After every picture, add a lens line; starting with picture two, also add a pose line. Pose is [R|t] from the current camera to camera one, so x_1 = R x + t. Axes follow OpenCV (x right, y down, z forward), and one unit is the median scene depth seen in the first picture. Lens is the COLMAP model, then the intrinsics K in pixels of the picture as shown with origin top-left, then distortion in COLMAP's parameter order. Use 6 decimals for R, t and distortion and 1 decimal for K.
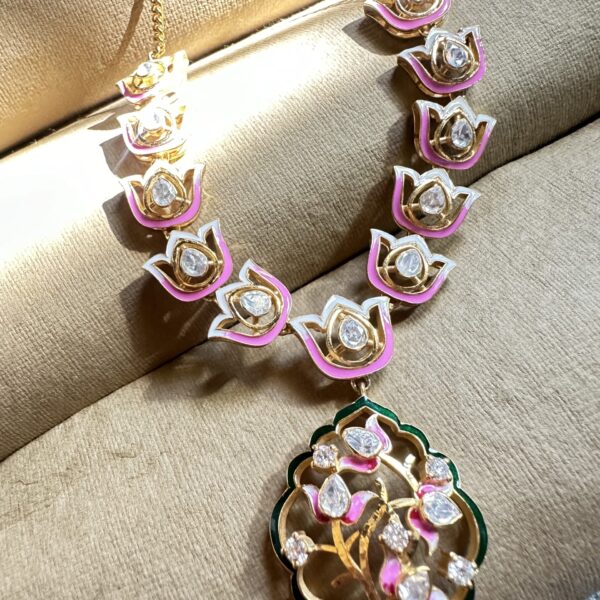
lens RADIAL K [[561.2, 0, 300.0], [0, 561.2, 300.0], [0, 0, 1]] dist [-0.003116, -0.007110]
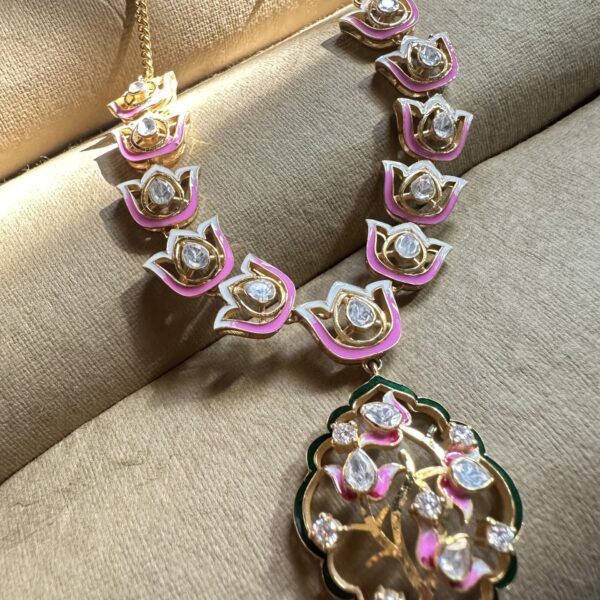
lens RADIAL K [[563.9, 0, 300.0], [0, 563.9, 300.0], [0, 0, 1]] dist [-0.003222, -0.001447]
pose [[0.996424, -0.072099, 0.044060, -0.051783], [0.077635, 0.987024, -0.140561, 0.161335], [-0.033353, 0.143479, 0.989091, 0.010758]]
